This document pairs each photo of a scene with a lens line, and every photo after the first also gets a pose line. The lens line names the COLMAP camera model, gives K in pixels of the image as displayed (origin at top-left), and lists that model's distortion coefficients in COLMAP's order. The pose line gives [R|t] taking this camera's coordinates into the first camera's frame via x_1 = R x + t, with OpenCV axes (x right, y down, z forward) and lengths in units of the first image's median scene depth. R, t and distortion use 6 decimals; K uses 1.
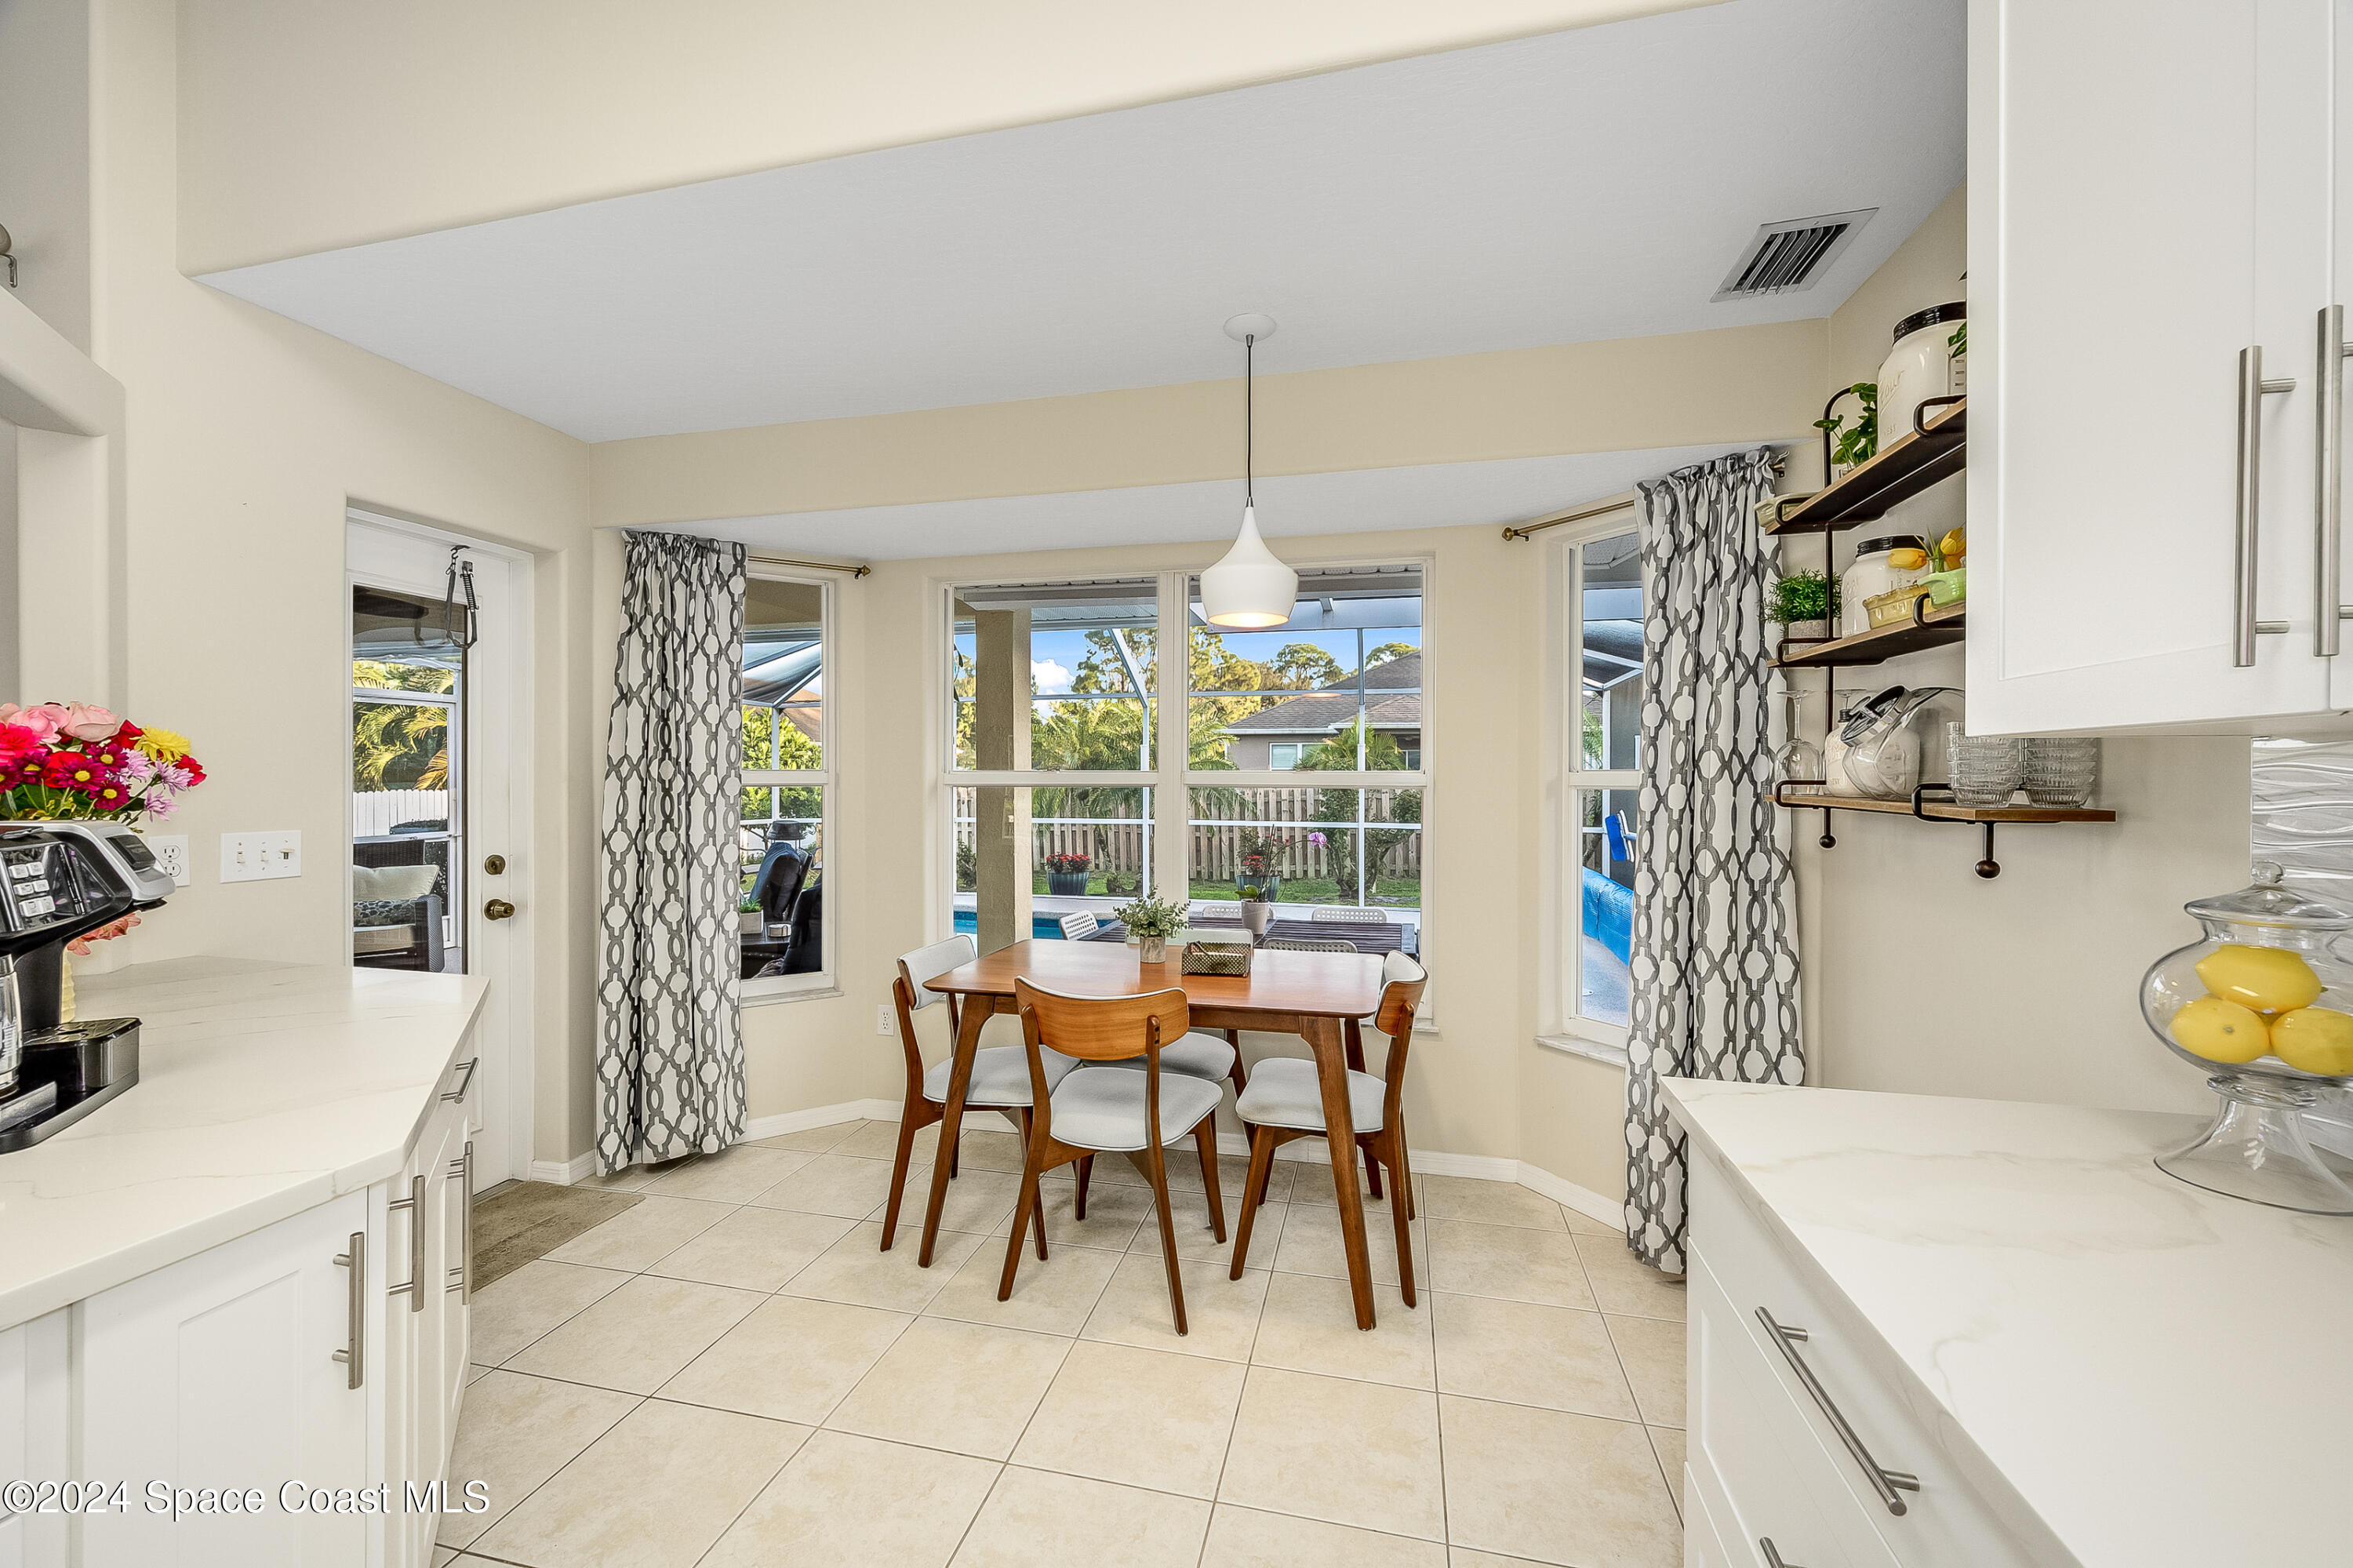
lens RADIAL K [[933.7, 0, 1174.1], [0, 933.7, 789.5], [0, 0, 1]] dist [-0.001453, -0.000078]
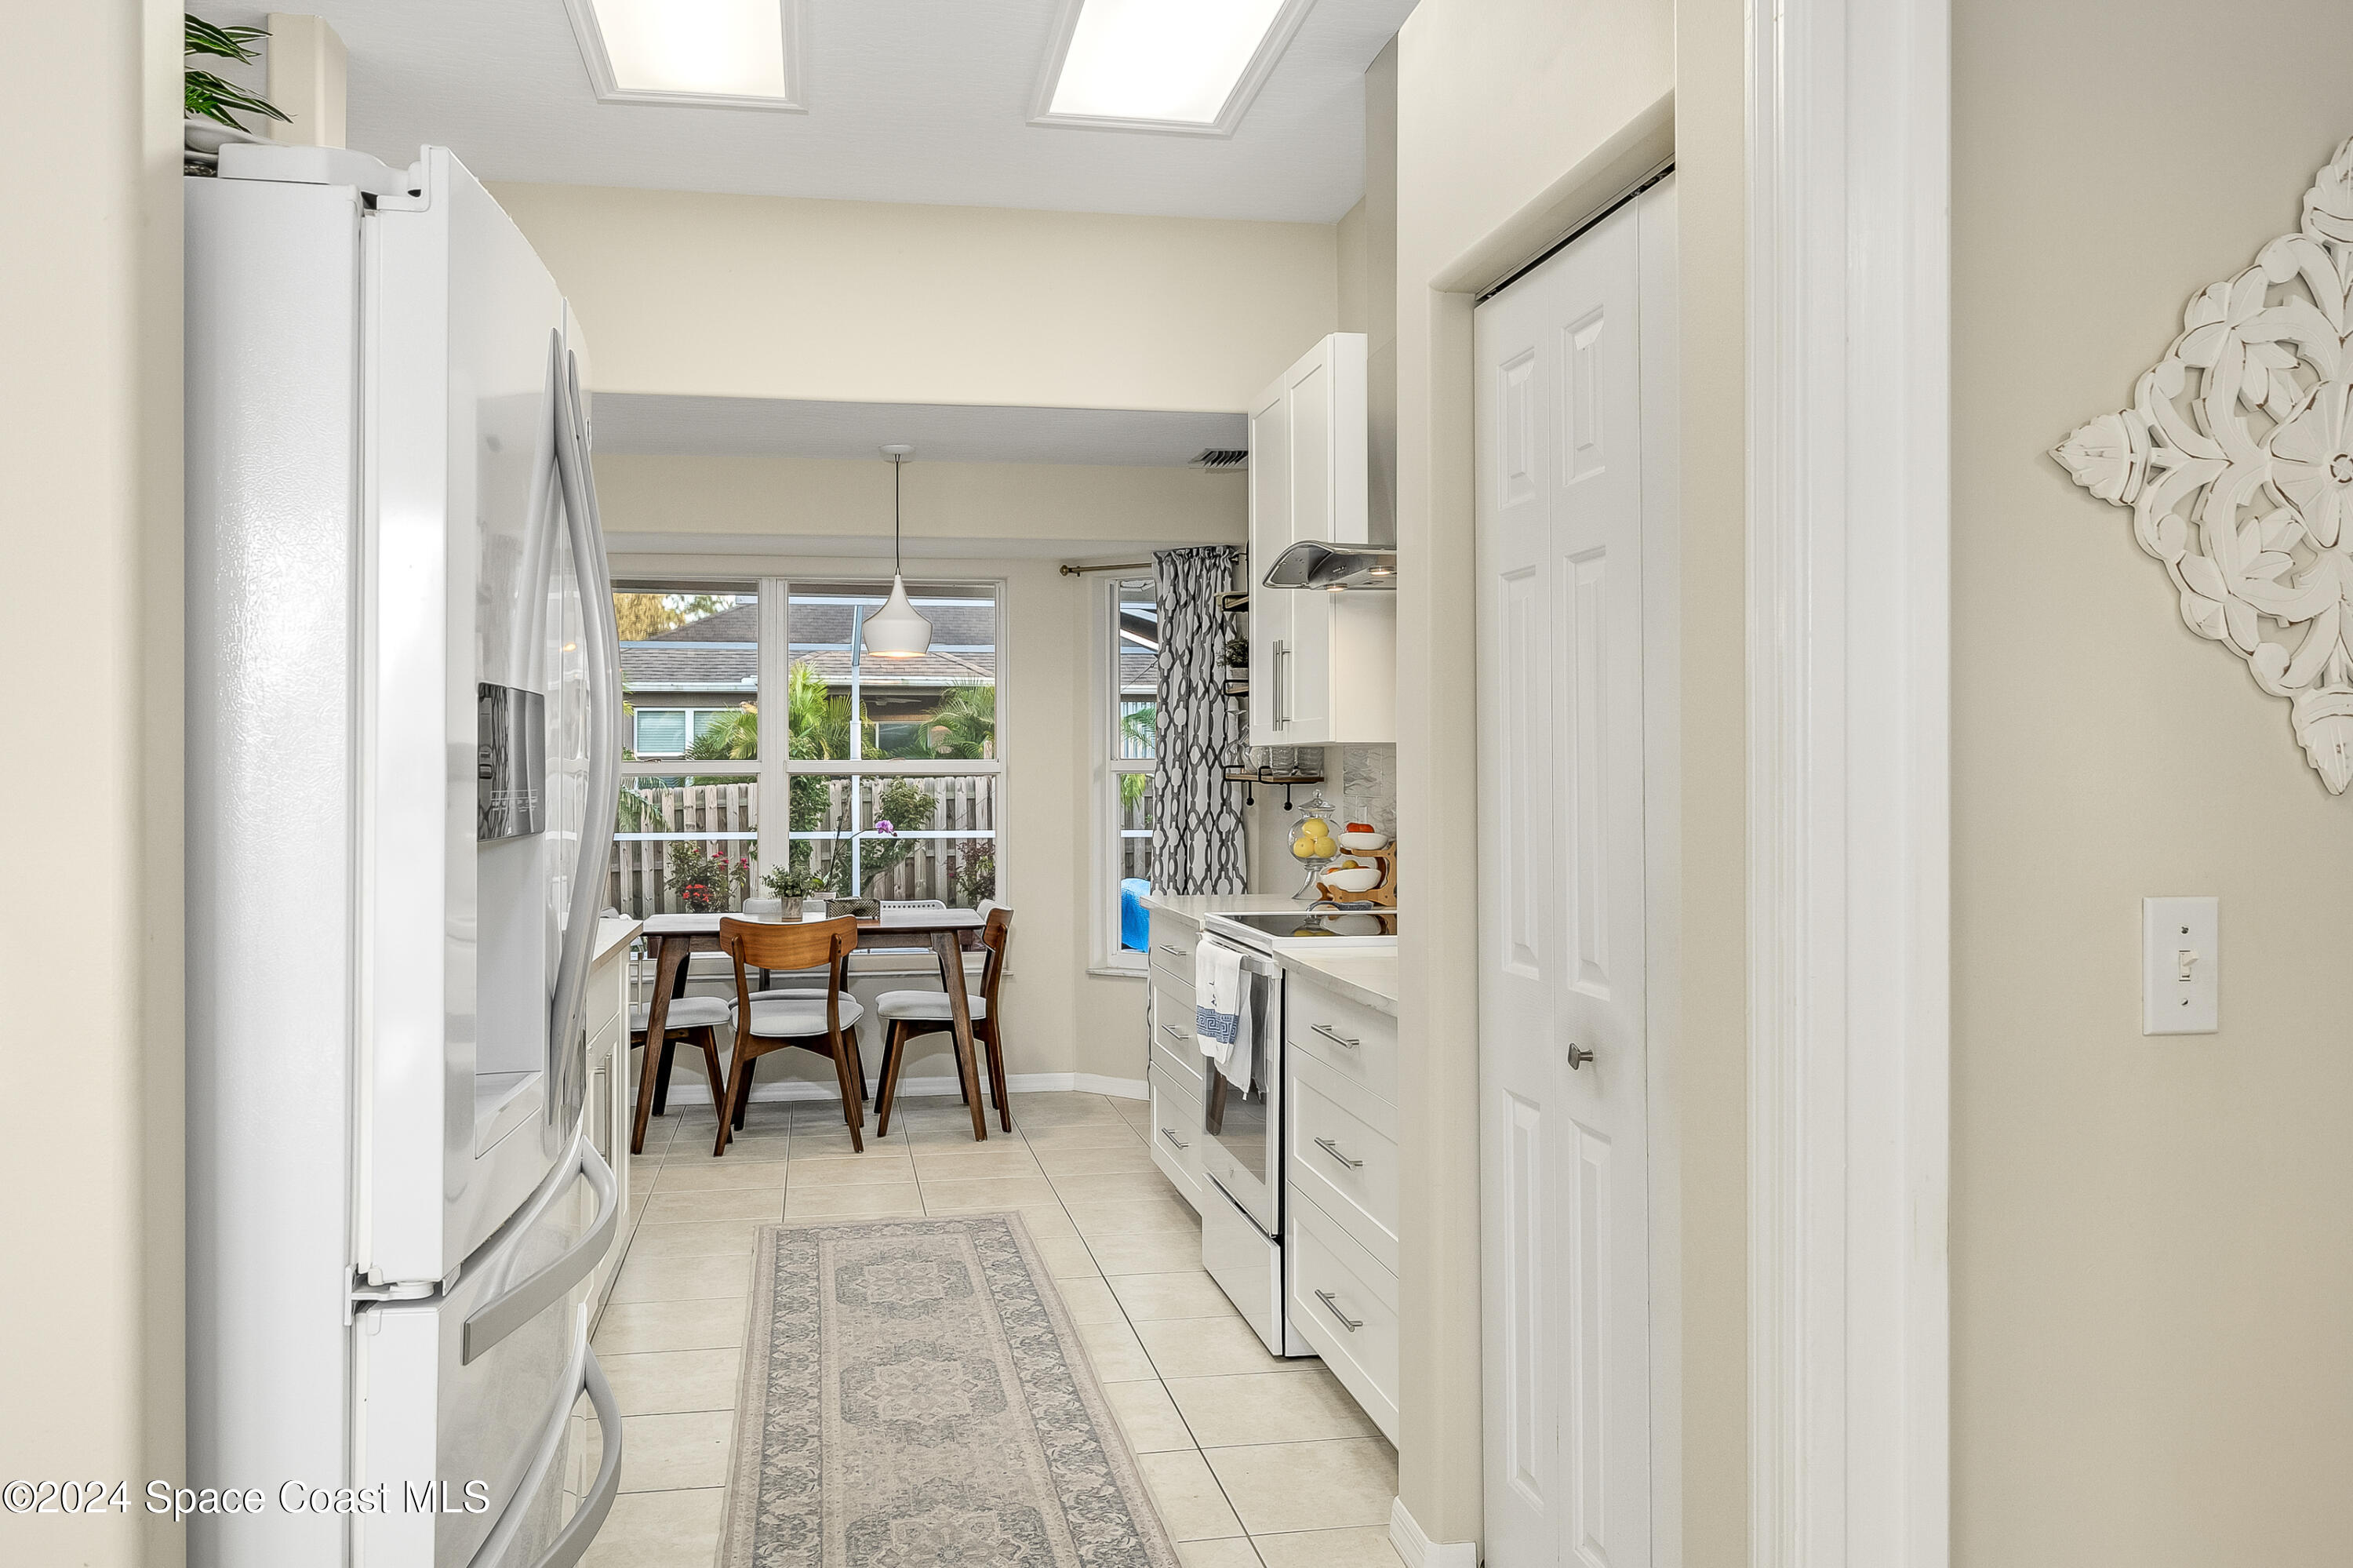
lens RADIAL K [[1853.8, 0, 1210.1], [0, 1853.8, 637.6], [0, 0, 1]] dist [-0.017615, -0.005575]
pose [[0.905308, 0.024752, 0.424033, -0.507193], [0.011045, 0.996591, -0.081754, 0.021756], [-0.424611, 0.078696, 0.901949, -1.292553]]
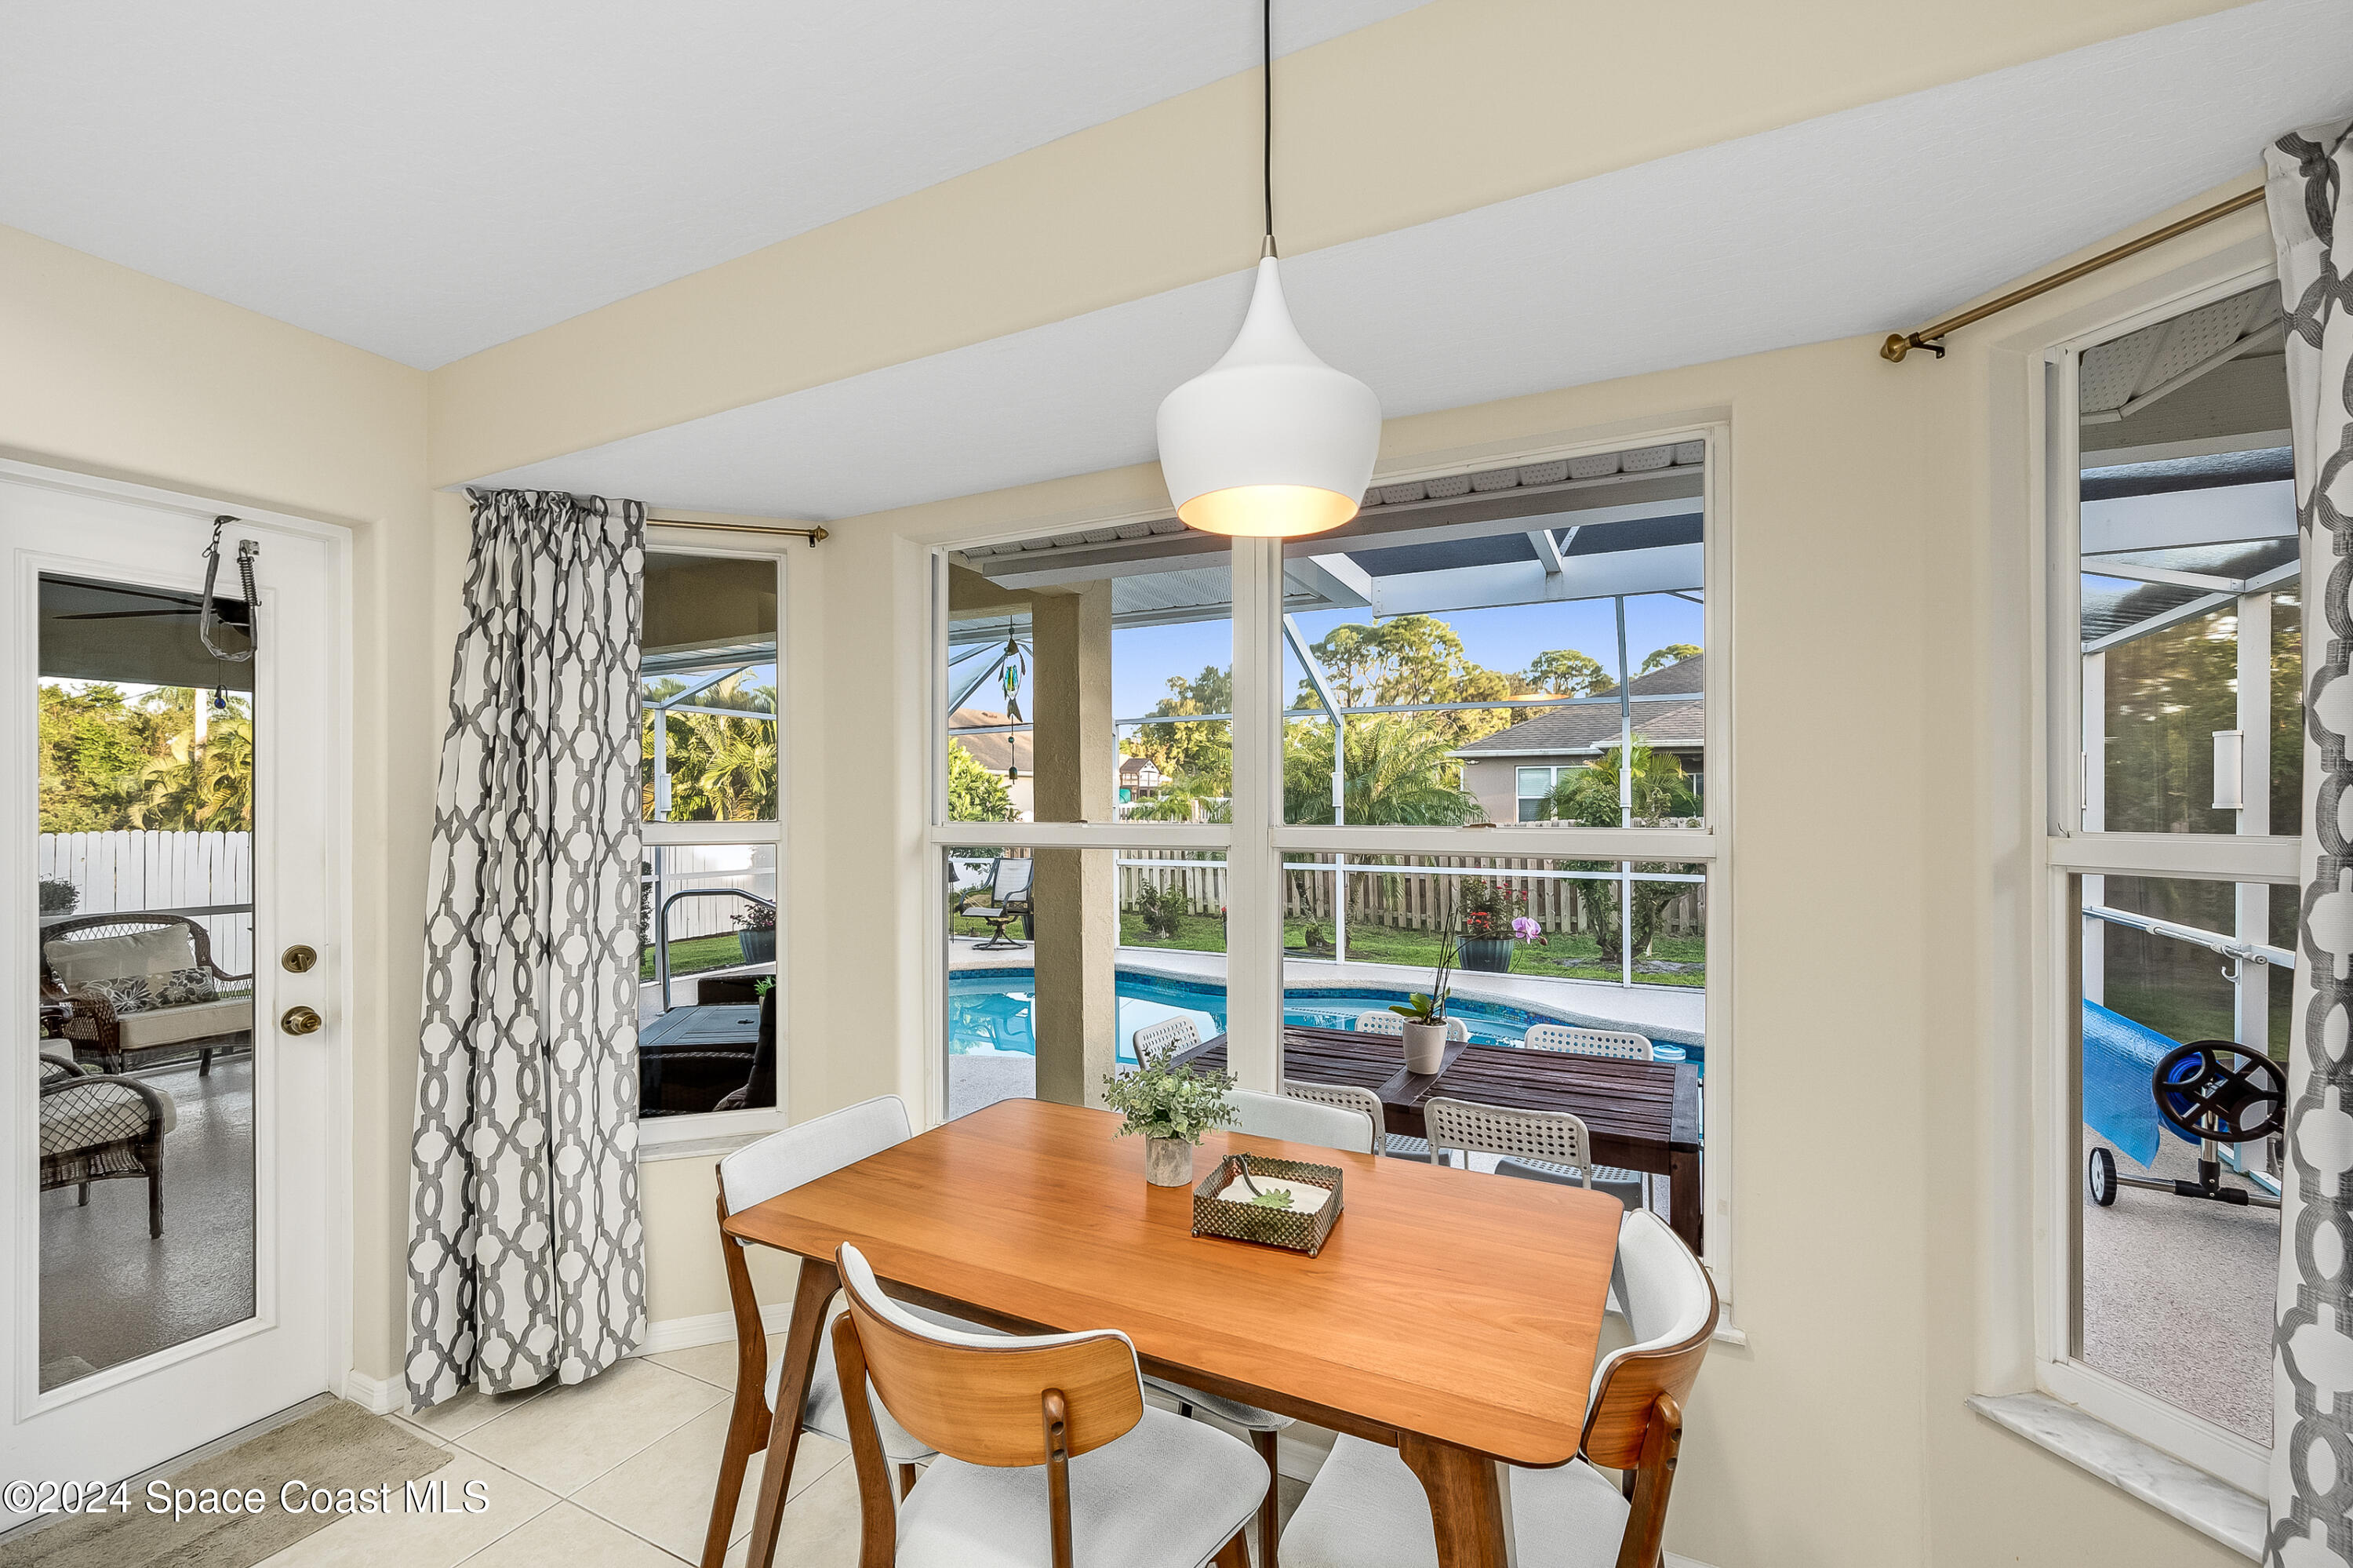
lens RADIAL K [[1010.0, 0, 1163.6], [0, 1010.0, 807.4], [0, 0, 1]] dist [-0.001219, -0.000154]
pose [[0.971008, -0.002832, -0.239031, 0.107837], [0.000166, 0.999938, -0.011174, -0.026889], [0.239048, 0.010810, 0.970948, 0.385856]]
